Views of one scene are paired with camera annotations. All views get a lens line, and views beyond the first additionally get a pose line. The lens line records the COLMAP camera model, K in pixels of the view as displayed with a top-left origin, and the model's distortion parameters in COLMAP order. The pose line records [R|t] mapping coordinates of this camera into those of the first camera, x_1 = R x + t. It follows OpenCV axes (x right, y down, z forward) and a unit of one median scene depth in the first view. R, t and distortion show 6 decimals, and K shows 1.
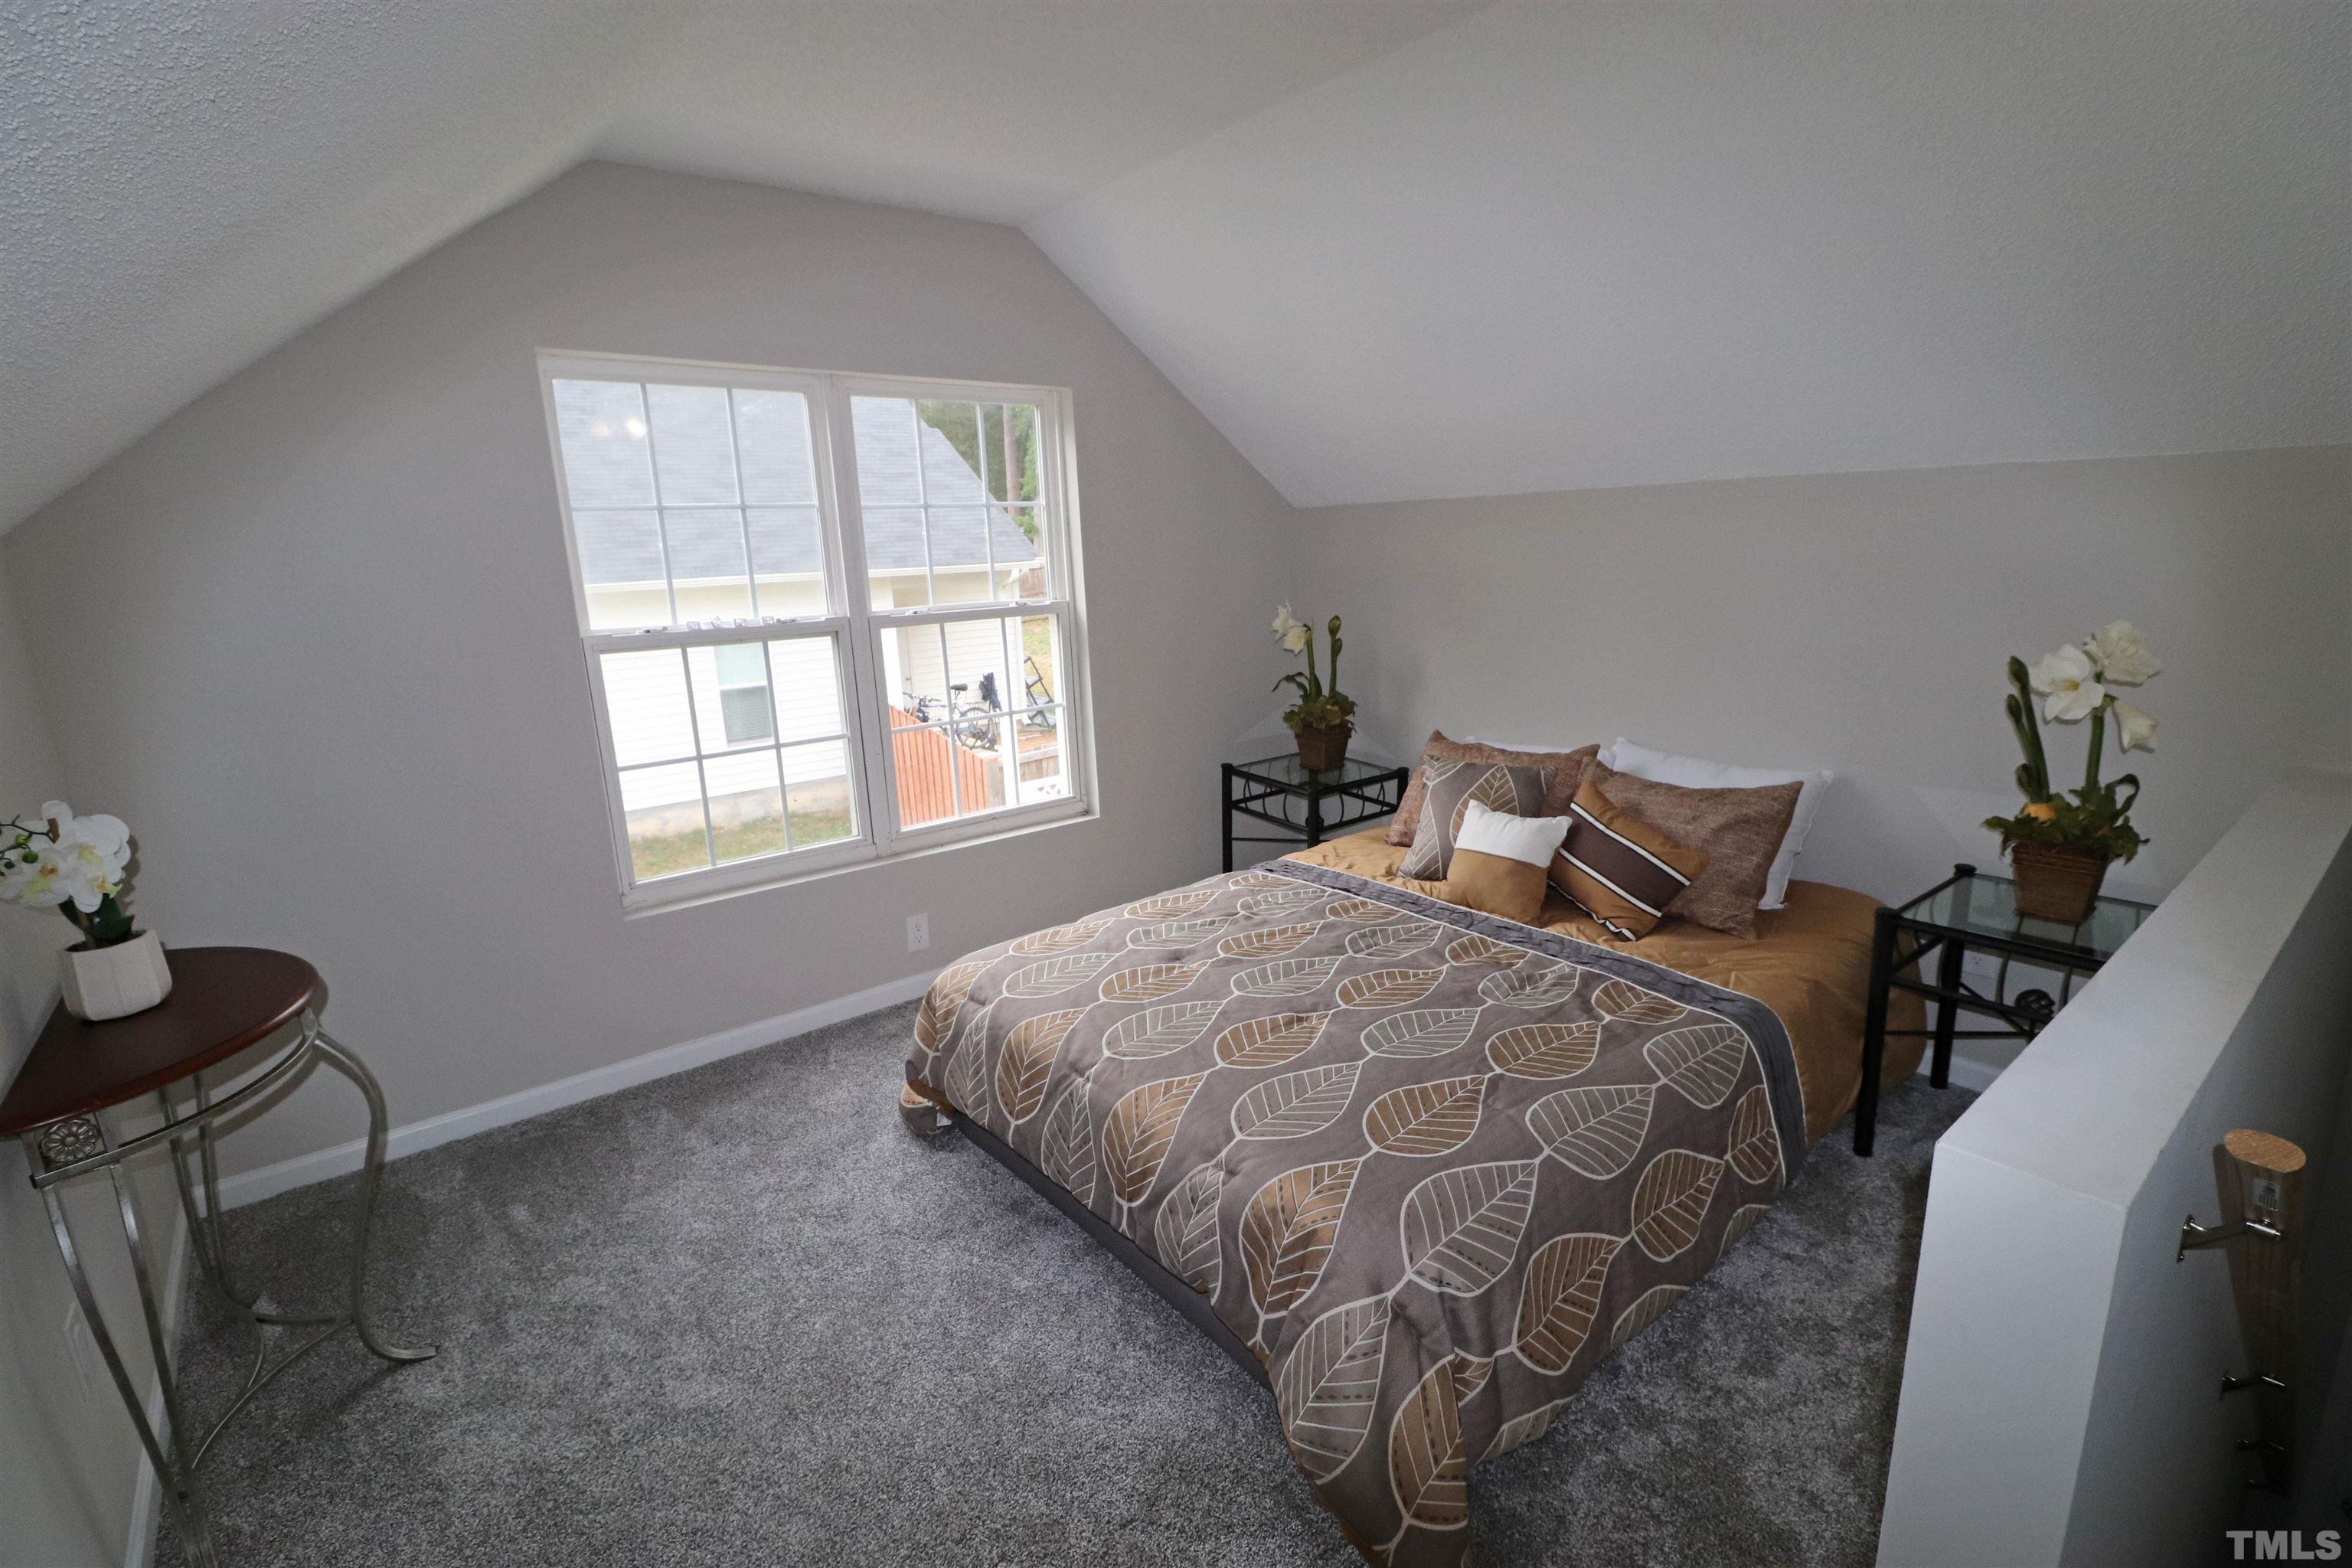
lens RADIAL K [[1075.7, 0, 1167.4], [0, 1075.7, 783.7], [0, 0, 1]] dist [-0.021881, 0.000019]
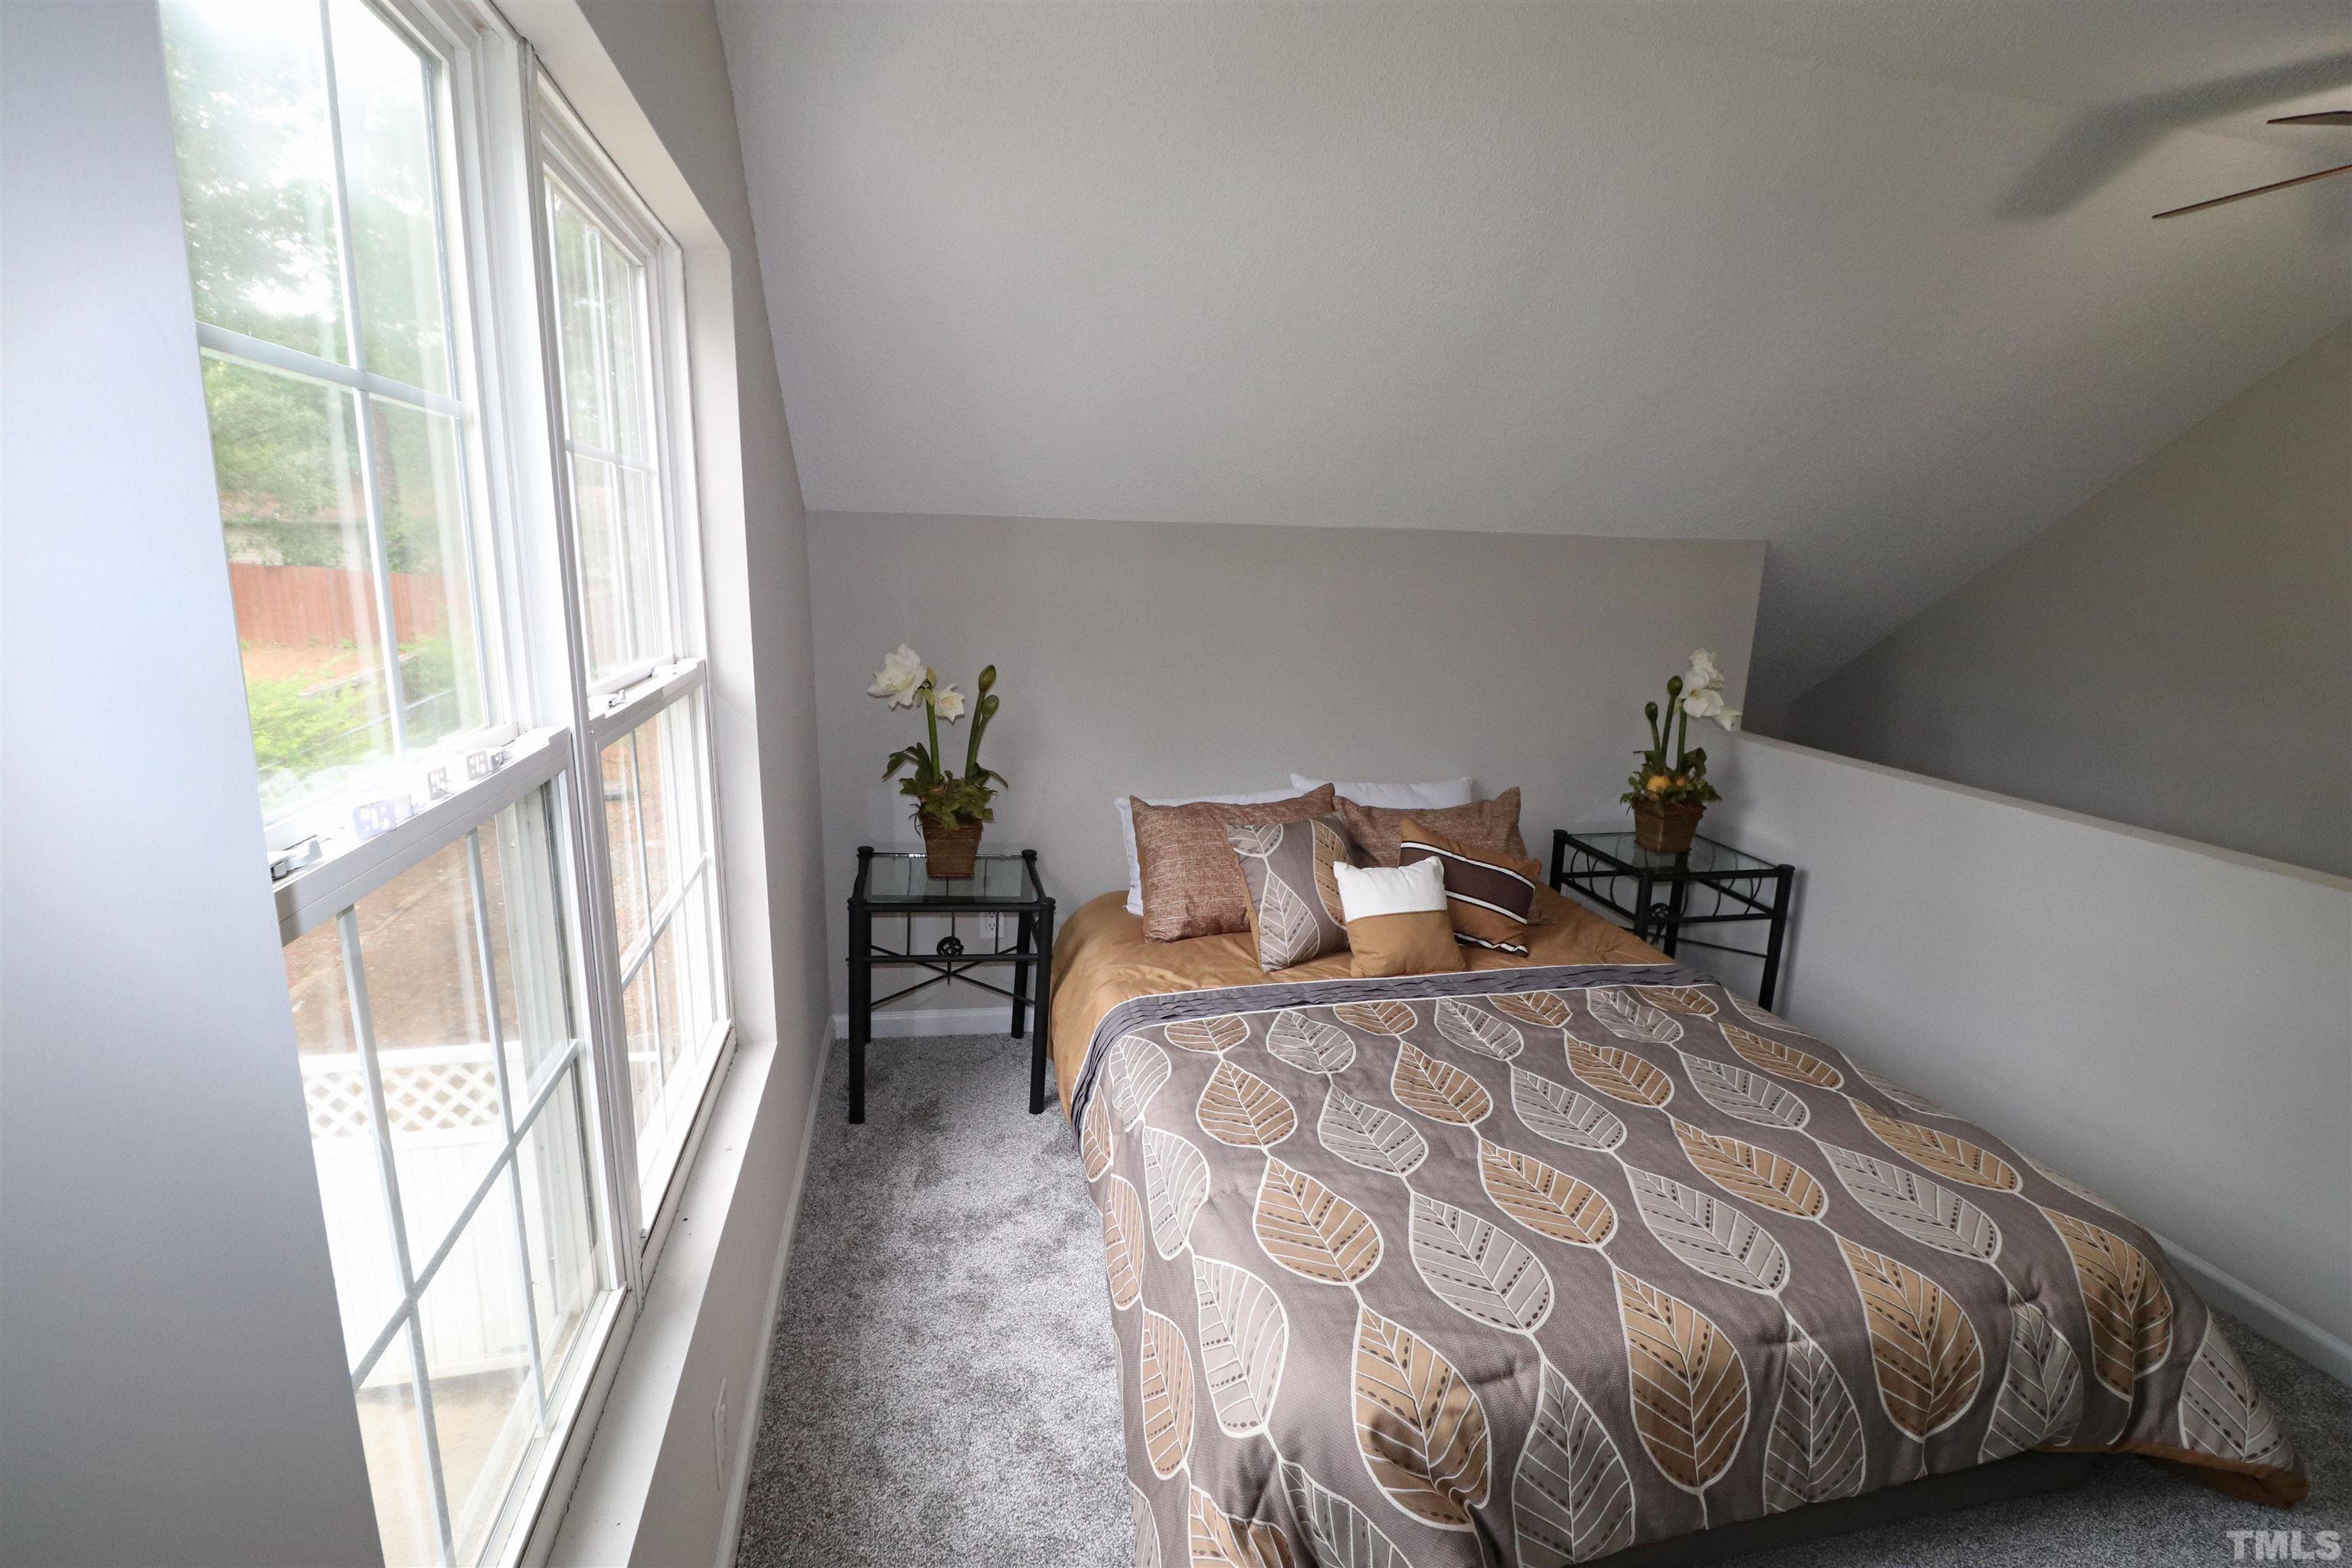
lens RADIAL K [[1075.7, 0, 1171.6], [0, 1075.7, 784.2], [0, 0, 1]] dist [-0.021881, 0.000019]
pose [[0.434277, -0.141820, 0.889545, -0.593599], [0.154211, 0.984654, 0.081697, -0.150049], [-0.887481, 0.101699, 0.449483, 0.724068]]
